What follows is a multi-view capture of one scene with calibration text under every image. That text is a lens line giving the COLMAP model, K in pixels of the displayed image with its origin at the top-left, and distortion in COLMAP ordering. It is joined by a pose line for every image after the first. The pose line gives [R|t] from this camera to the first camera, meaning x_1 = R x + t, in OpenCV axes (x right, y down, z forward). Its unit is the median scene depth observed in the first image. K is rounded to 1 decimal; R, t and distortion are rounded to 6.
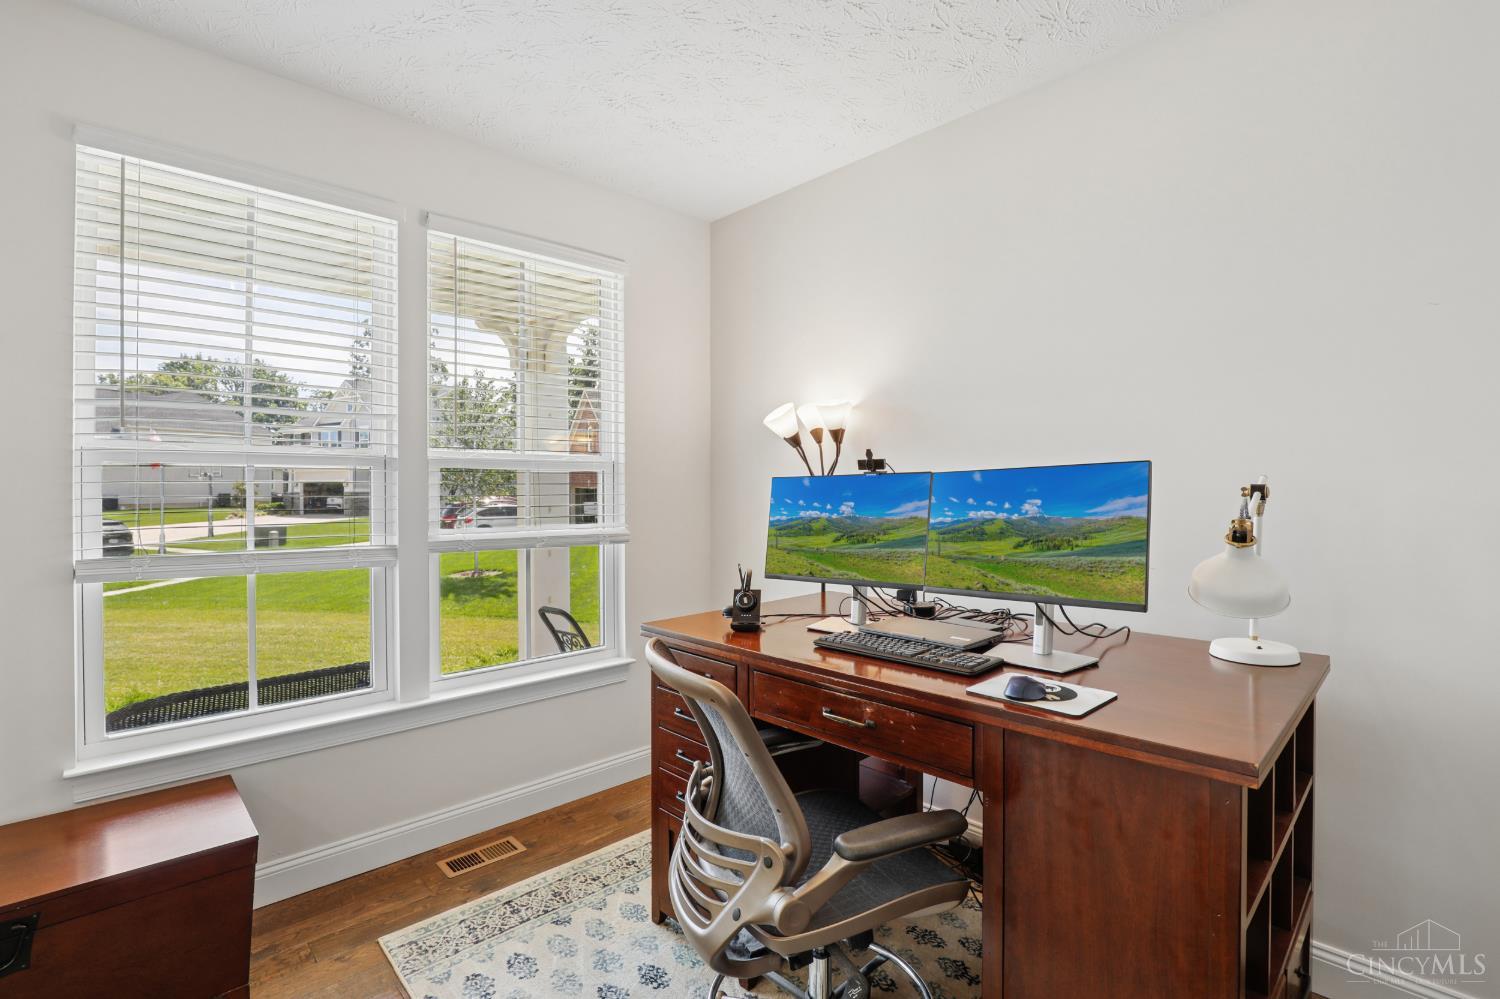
lens RADIAL K [[694.4, 0, 750.7], [0, 694.4, 491.8], [0, 0, 1]] dist [-0.036000, 0.007295]
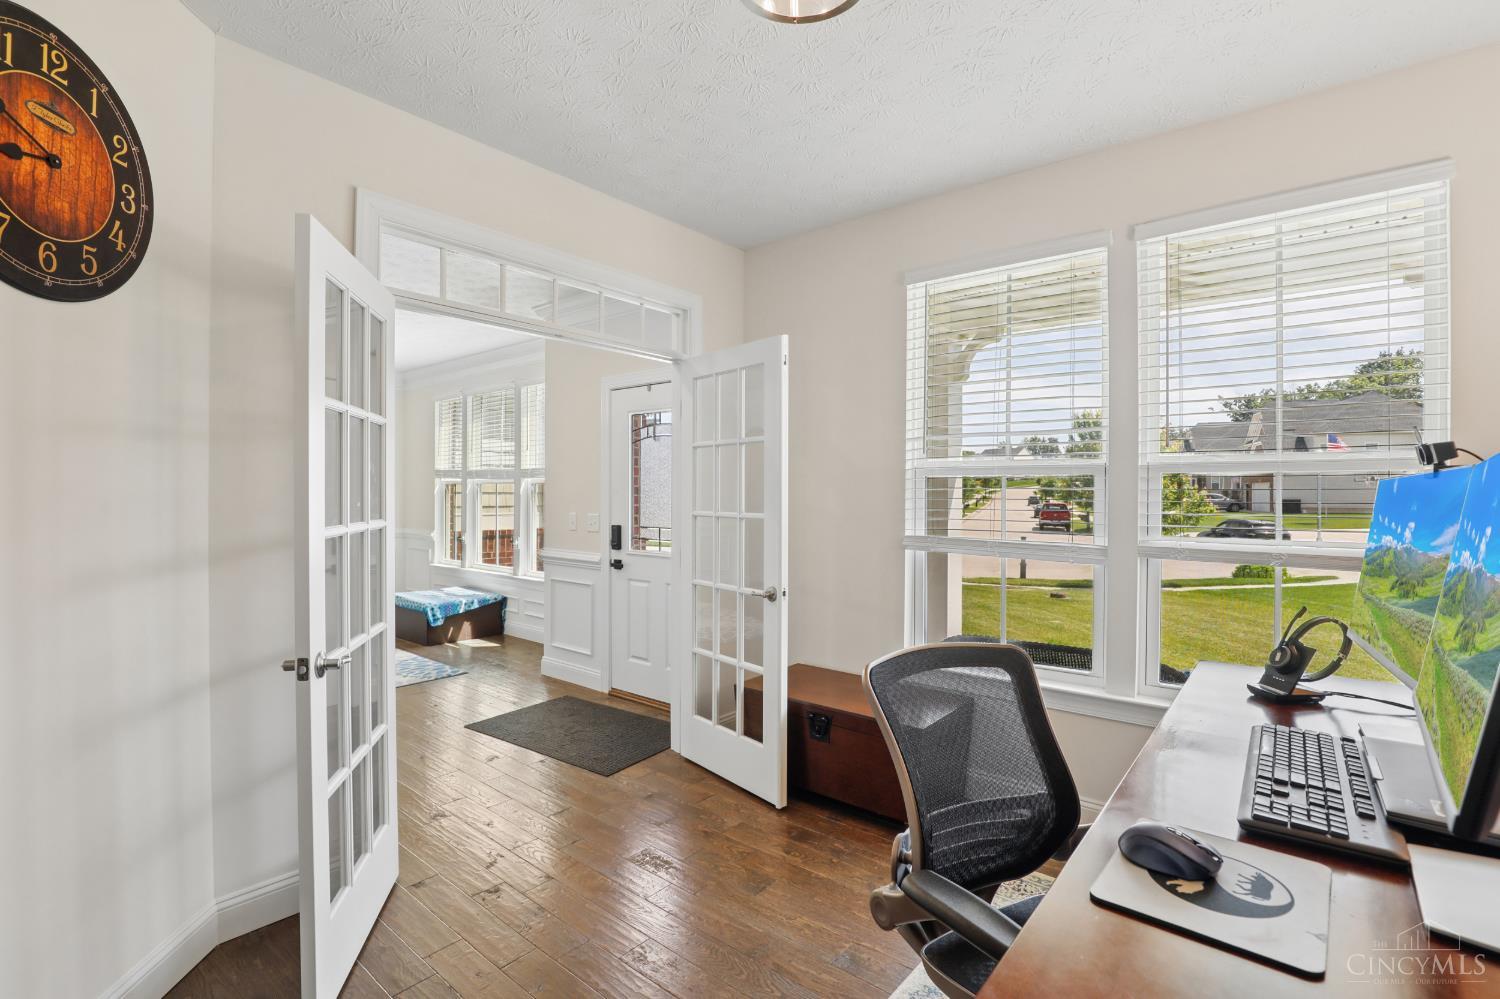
lens RADIAL K [[694.4, 0, 749.0], [0, 694.4, 496.7], [0, 0, 1]] dist [-0.036000, 0.007295]
pose [[0.111309, 0.011357, -0.993721, 0.351010], [-0.010469, 0.999893, 0.010255, -0.003944], [0.993731, 0.009262, 0.111416, 0.225169]]
